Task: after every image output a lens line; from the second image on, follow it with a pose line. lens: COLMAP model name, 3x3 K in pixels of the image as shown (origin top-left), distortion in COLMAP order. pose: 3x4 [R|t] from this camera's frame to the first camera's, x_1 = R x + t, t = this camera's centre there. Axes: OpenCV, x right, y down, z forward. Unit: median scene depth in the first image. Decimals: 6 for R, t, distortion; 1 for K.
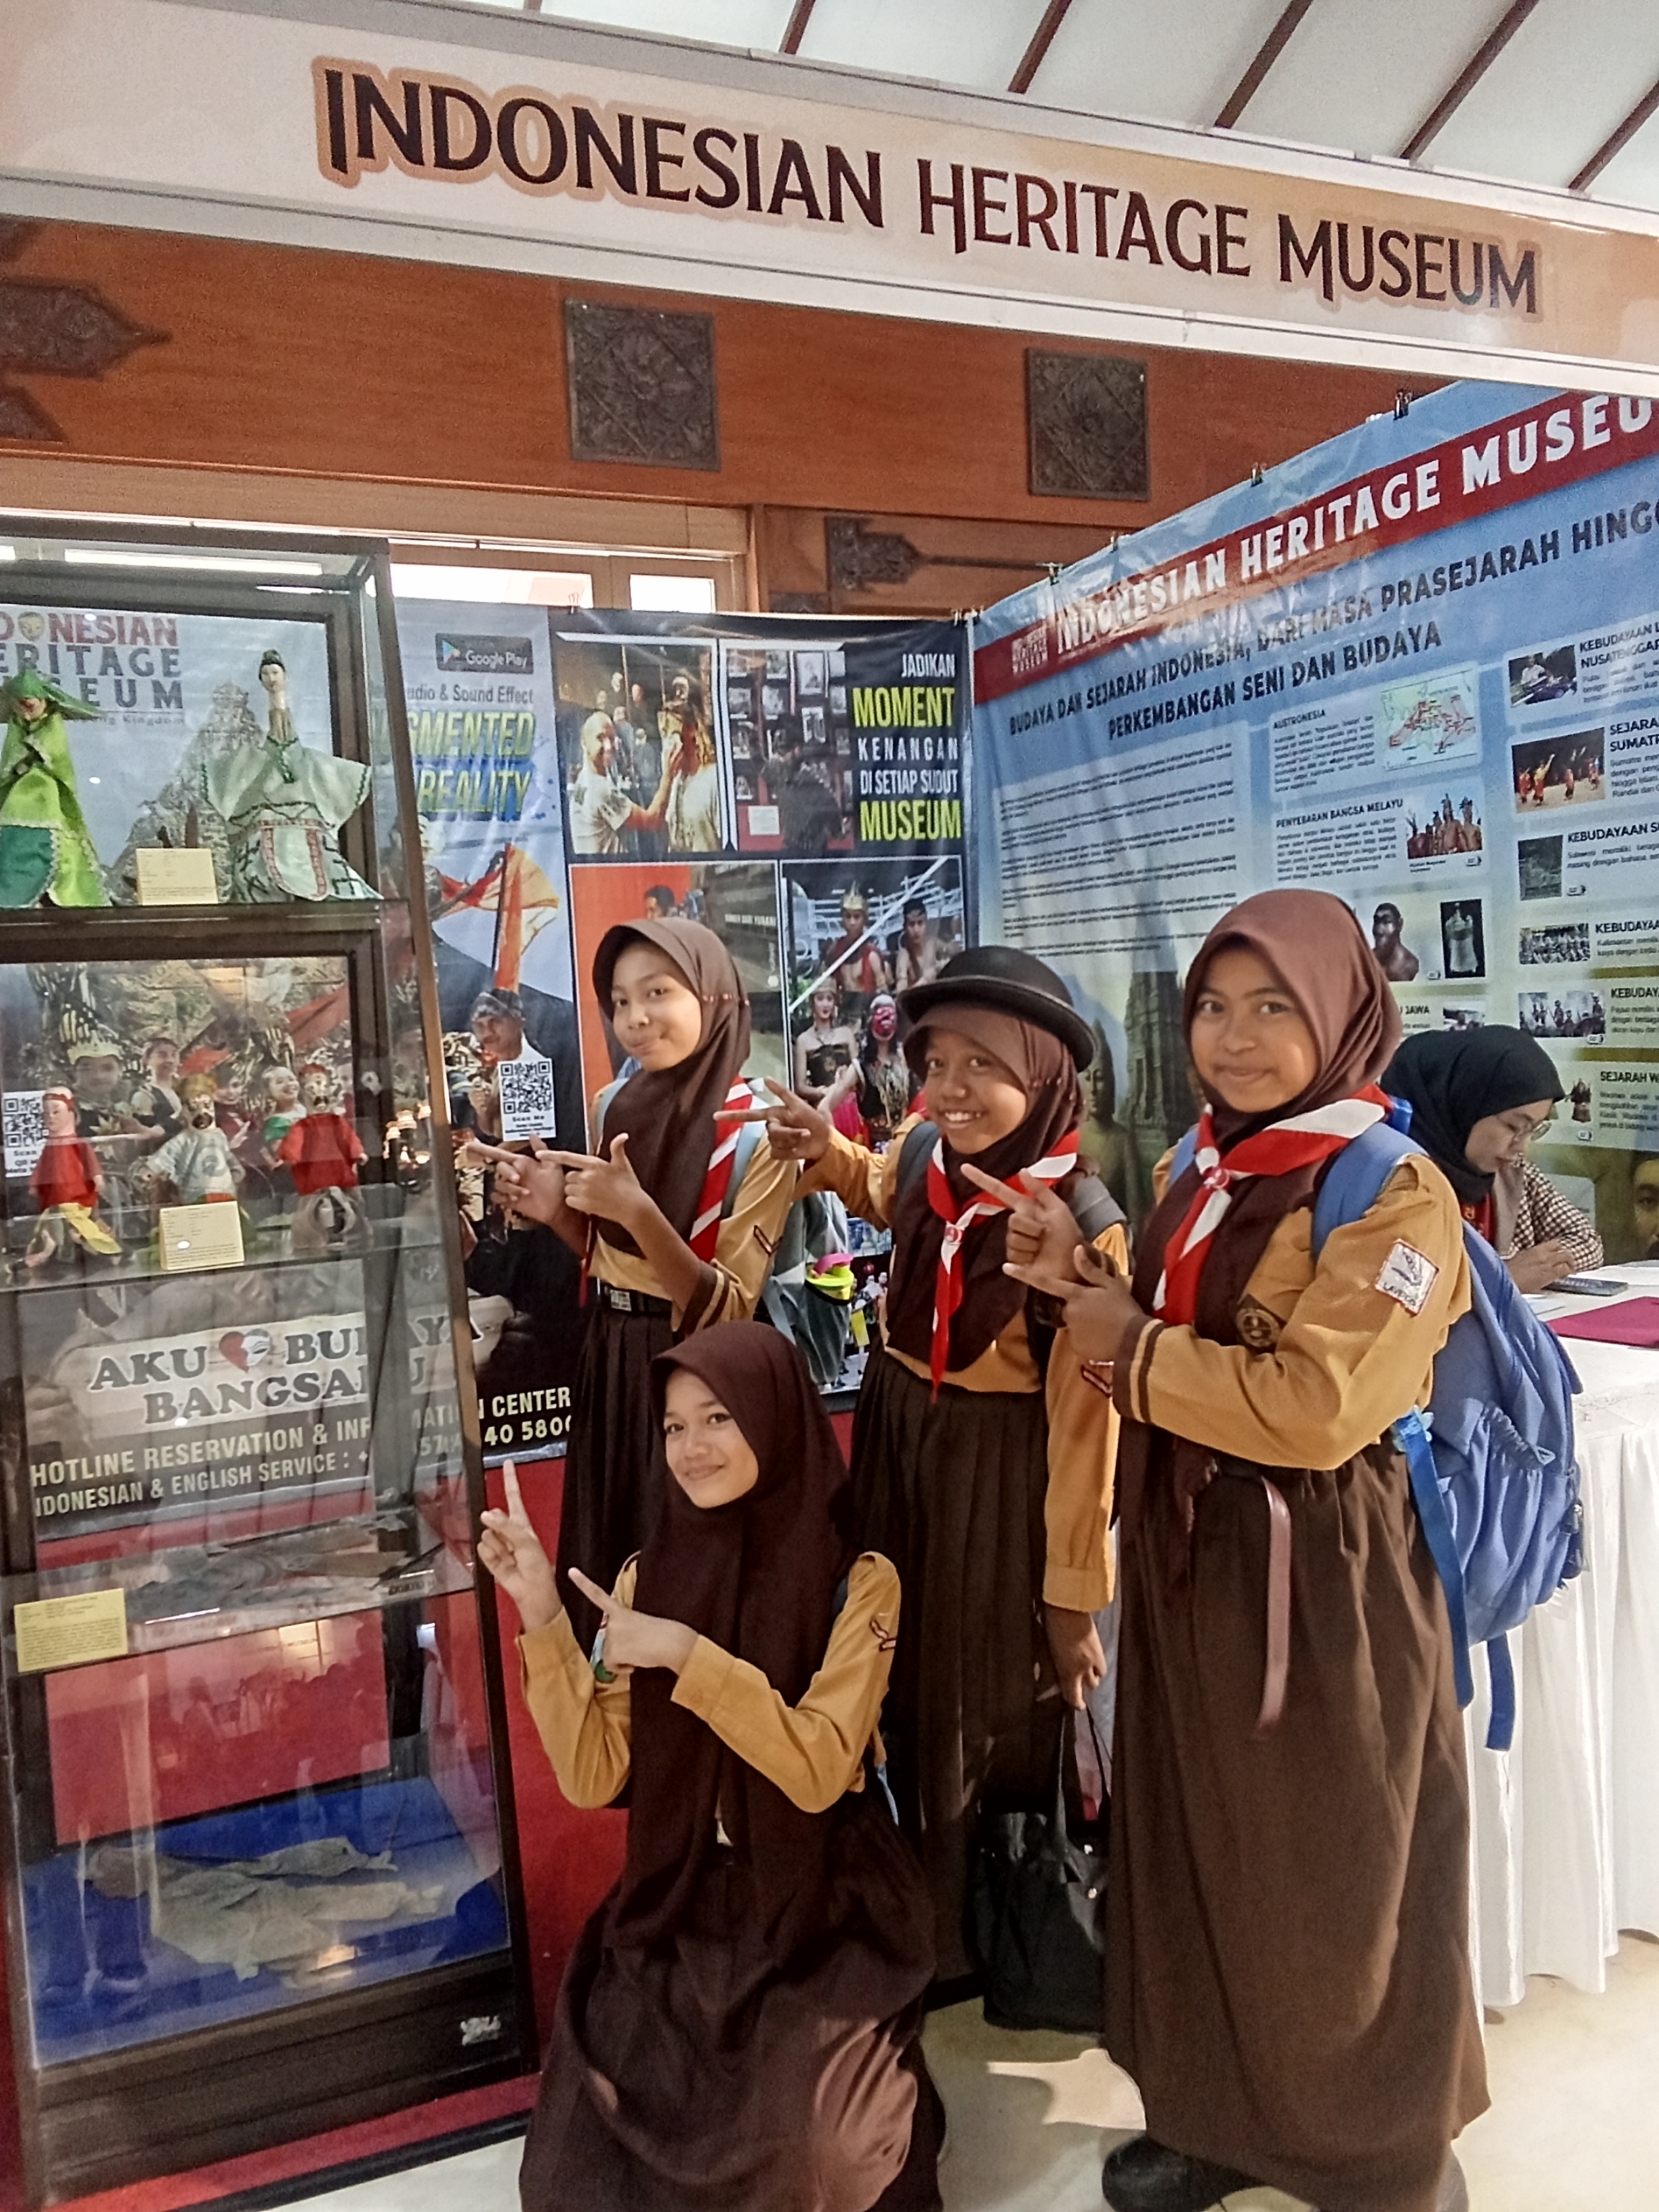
lens RADIAL K [[1714.9, 0, 829.5], [0, 1714.9, 1106.0], [0, 0, 1]] dist [0.083142, -0.152395]
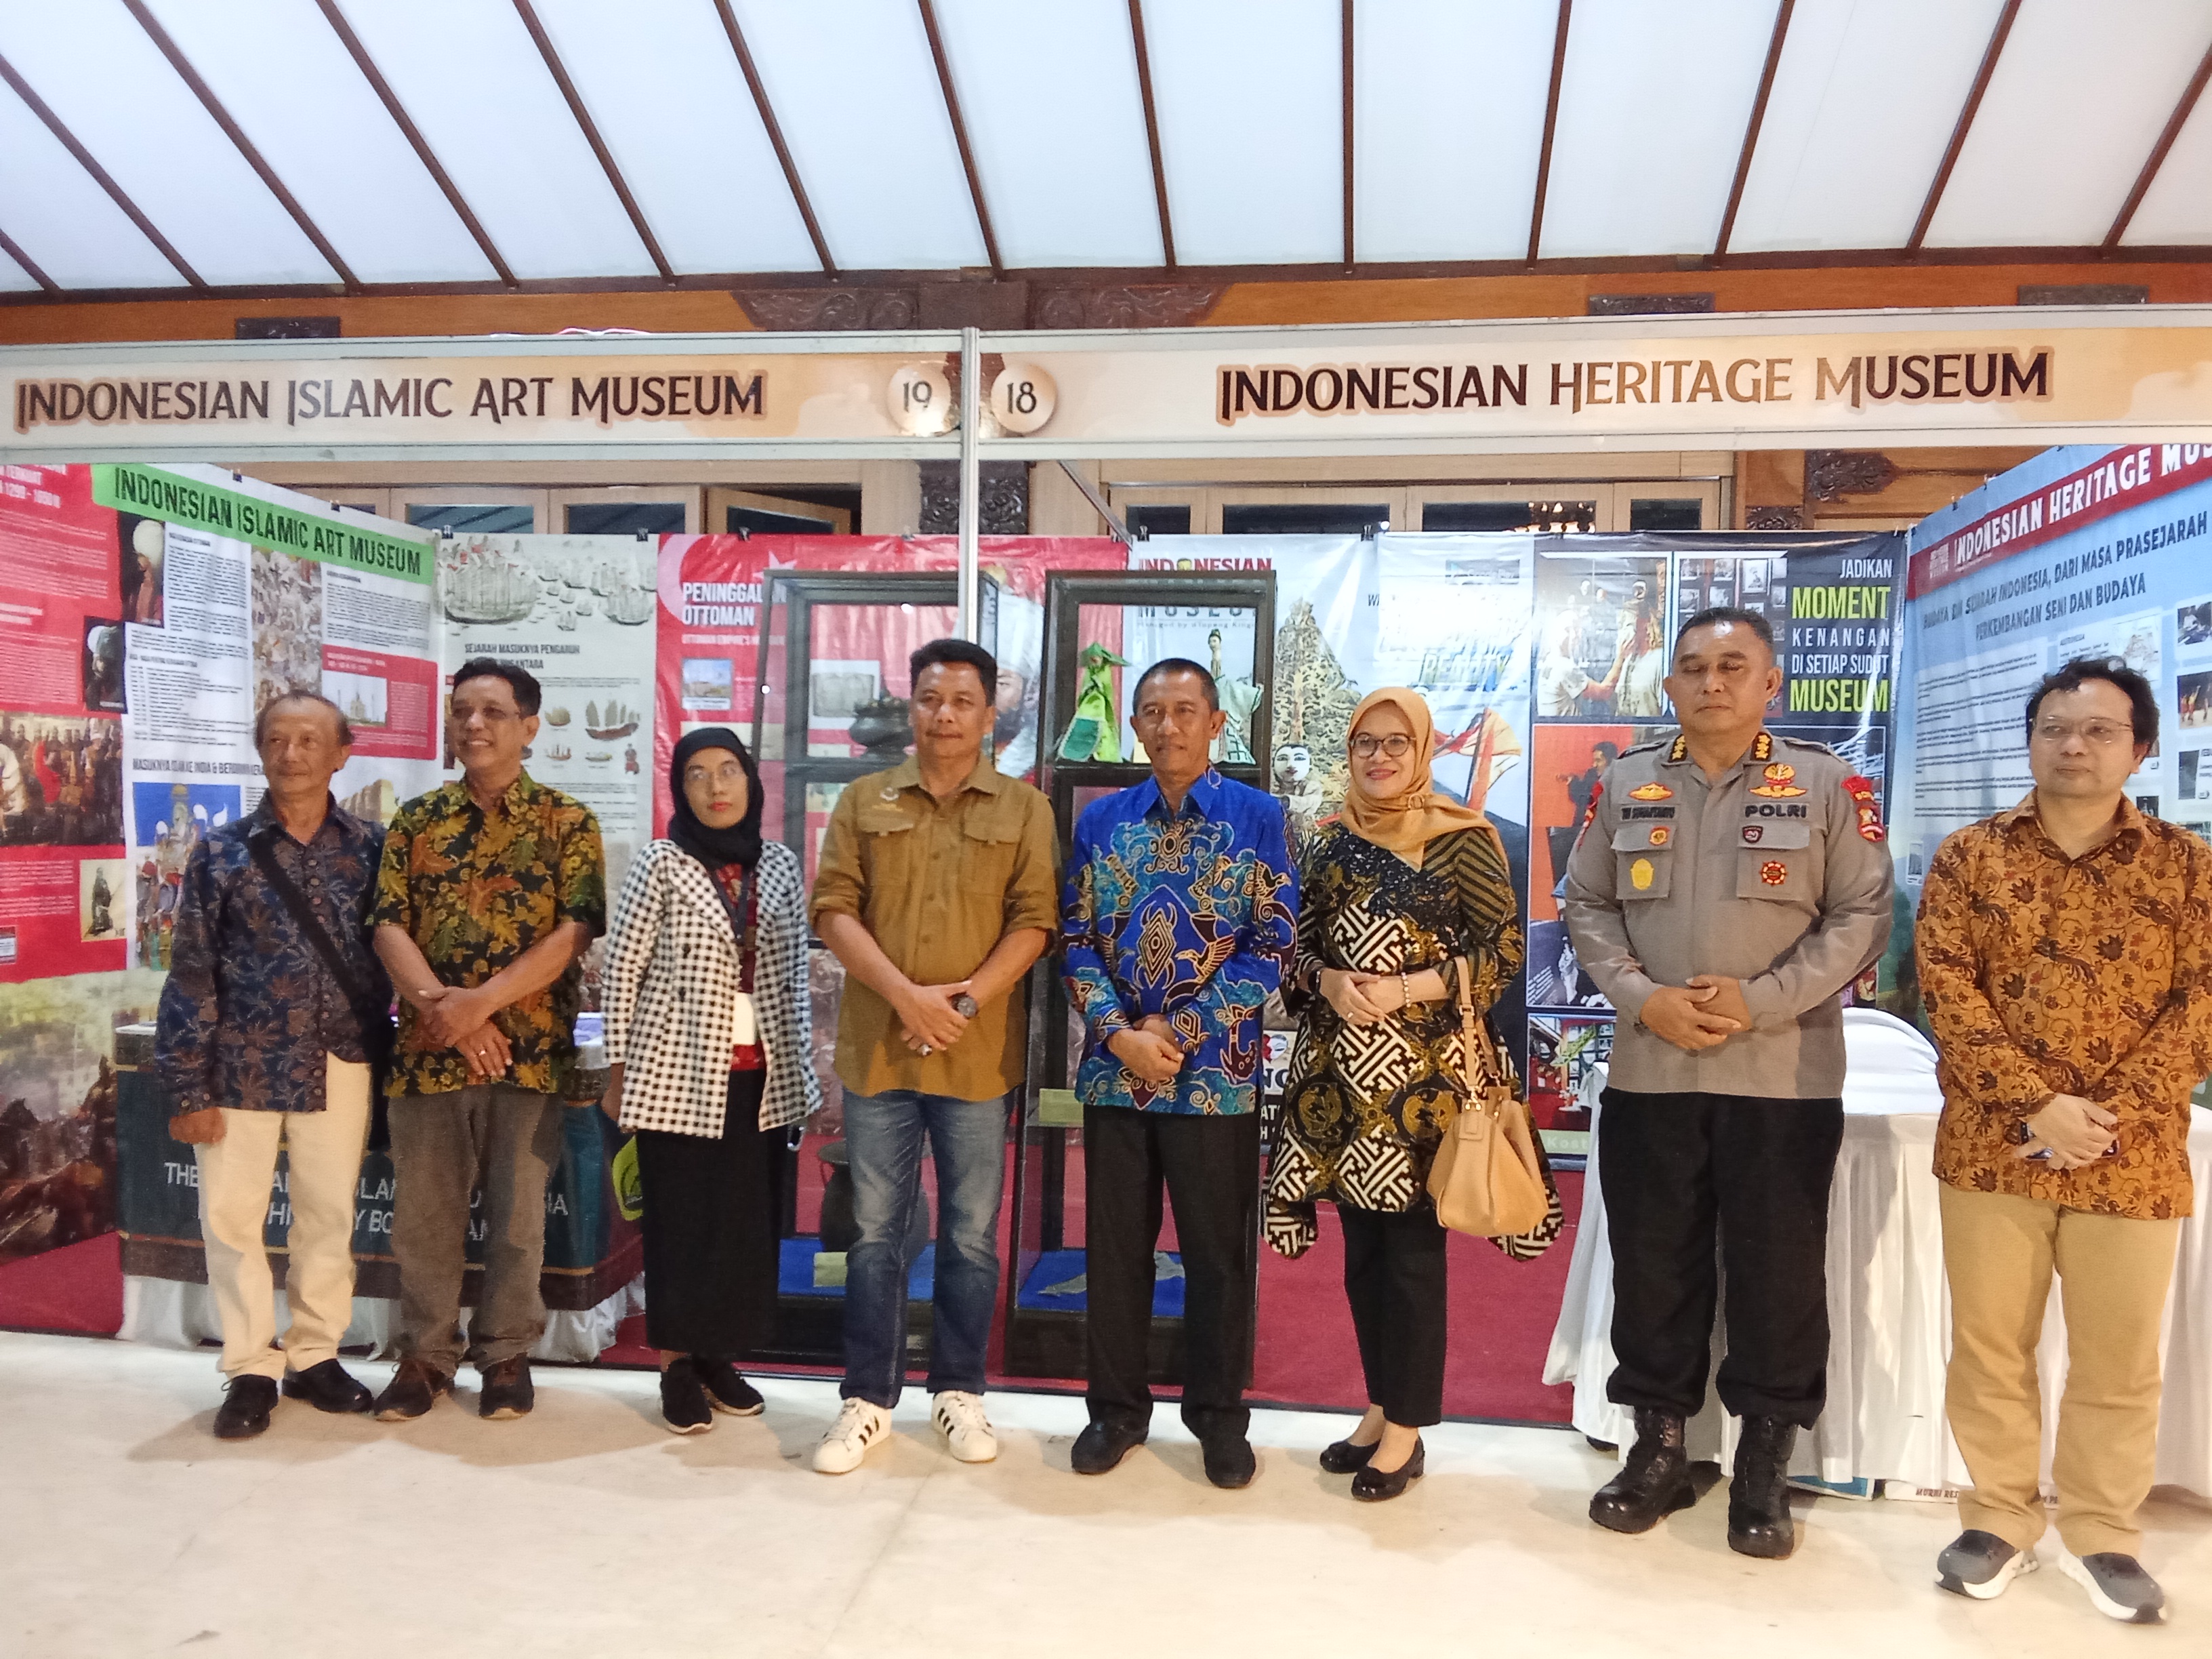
lens RADIAL K [[1670.1, 0, 1106.0], [0, 1670.1, 829.5], [0, 0, 1]] dist [0.001396, -0.135009]
pose [[0.854046, 0.071772, -0.515223, 0.246121], [-0.097835, 0.994923, -0.023577, 0.003957], [0.510915, 0.070542, 0.856732, -0.280258]]
